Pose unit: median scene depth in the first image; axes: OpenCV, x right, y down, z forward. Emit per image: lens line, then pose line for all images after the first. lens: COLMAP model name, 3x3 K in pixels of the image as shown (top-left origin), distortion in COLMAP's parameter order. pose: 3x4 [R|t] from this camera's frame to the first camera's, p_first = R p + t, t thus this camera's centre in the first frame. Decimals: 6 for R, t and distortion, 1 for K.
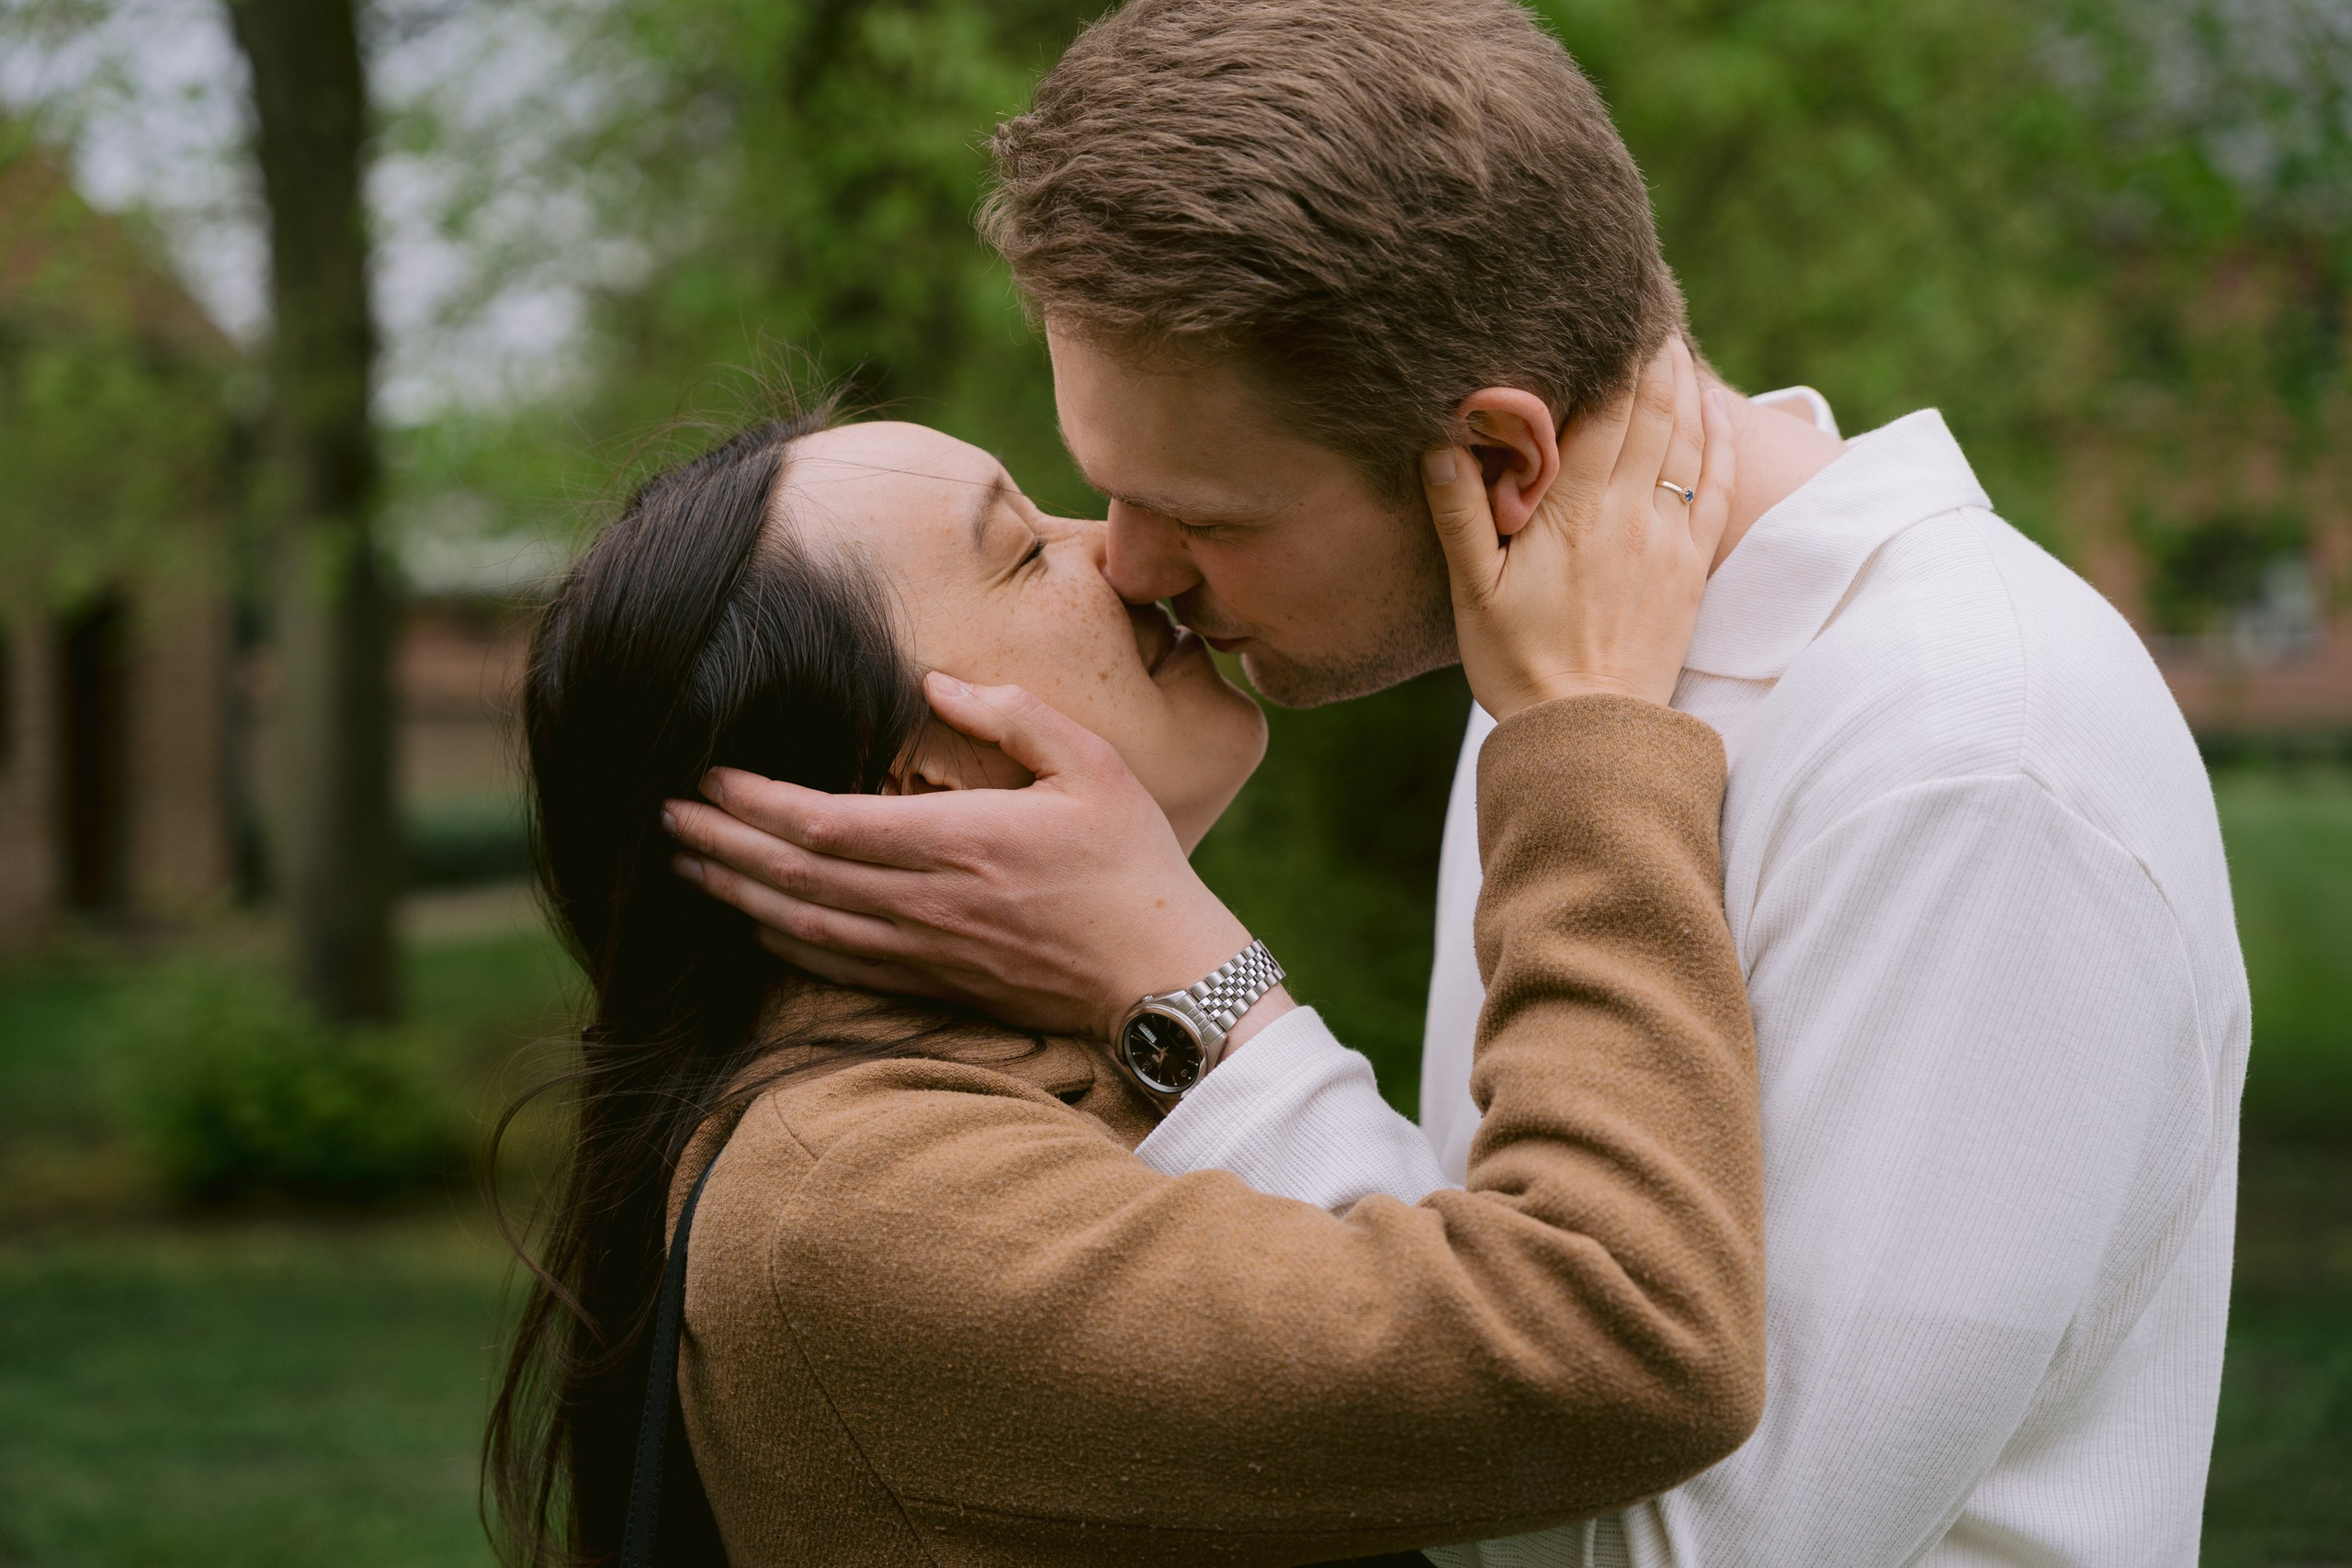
lens RADIAL K [[4246.6, 0, 1176.0], [0, 4246.6, 784.0], [0, 0, 1]] dist [-0.002198, 0.010028]
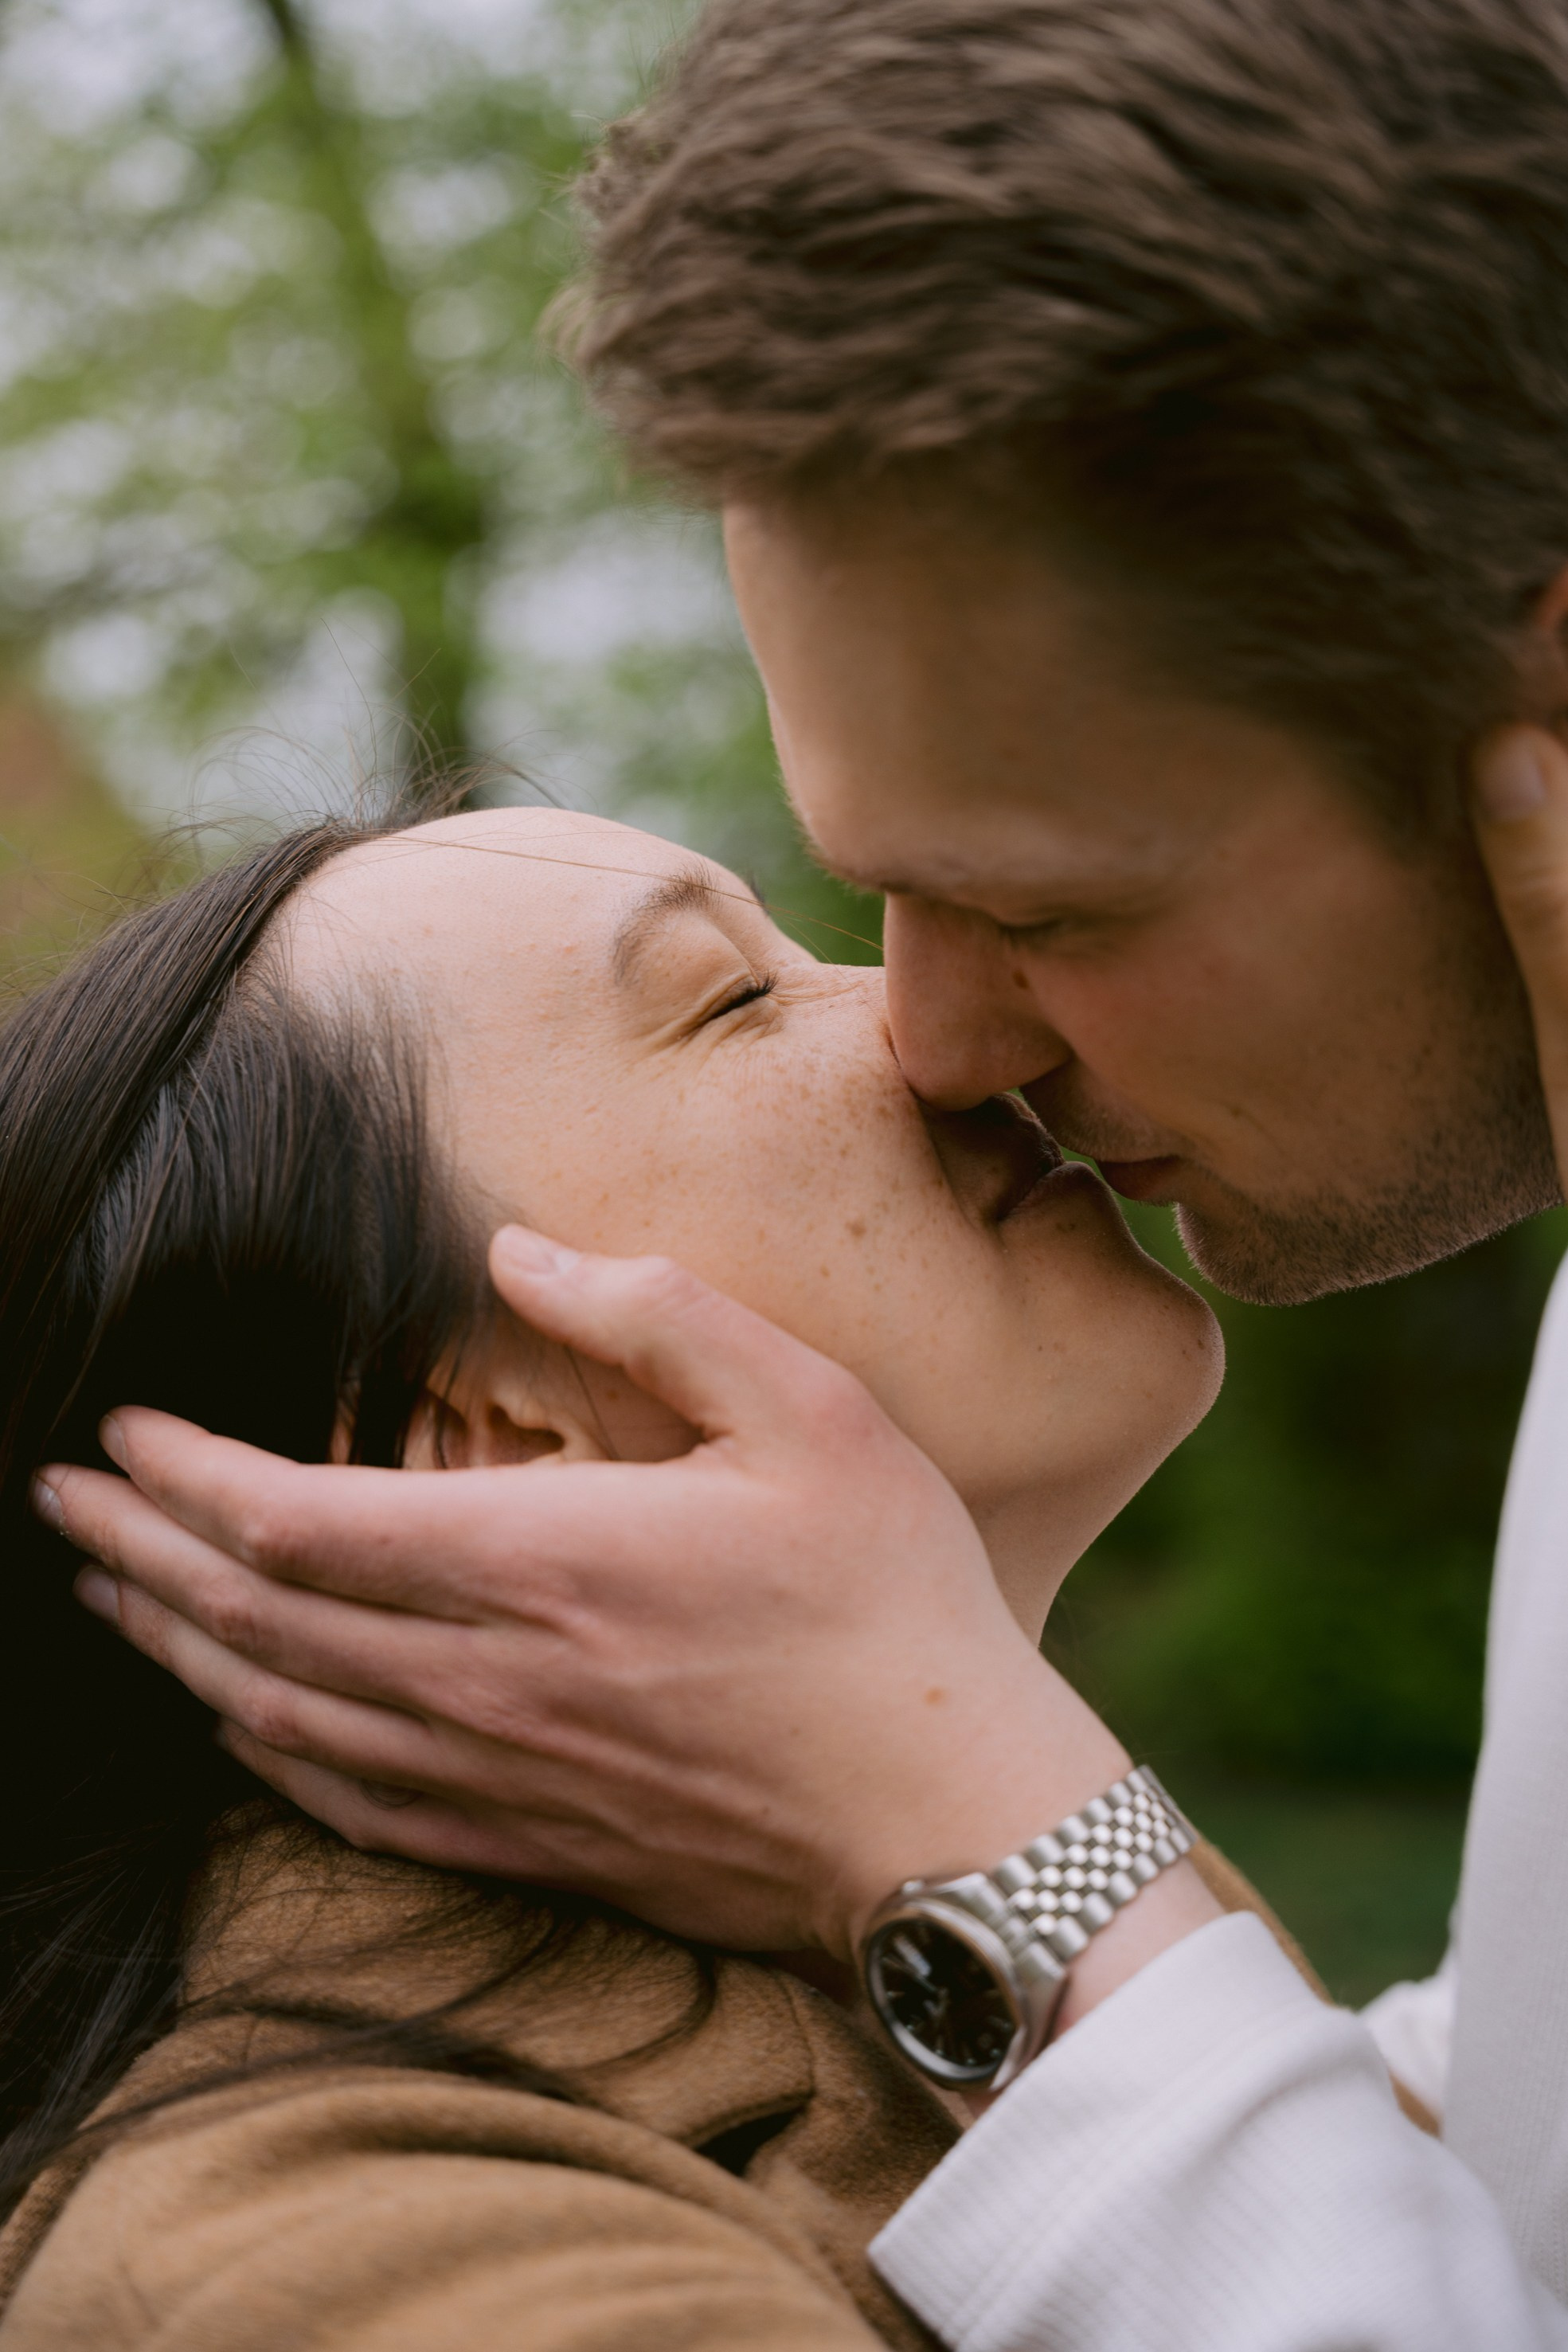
lens RADIAL K [[3050.0, 0, 783.5], [0, 3050.0, 1279.8], [0, 0, 1]] dist [-0.146921, -0.018207]
pose [[0.977175, -0.009731, -0.212214, 0.053594], [0.001587, 0.999257, -0.038512, -0.005388], [0.212431, 0.037297, 0.976464, 0.657756]]
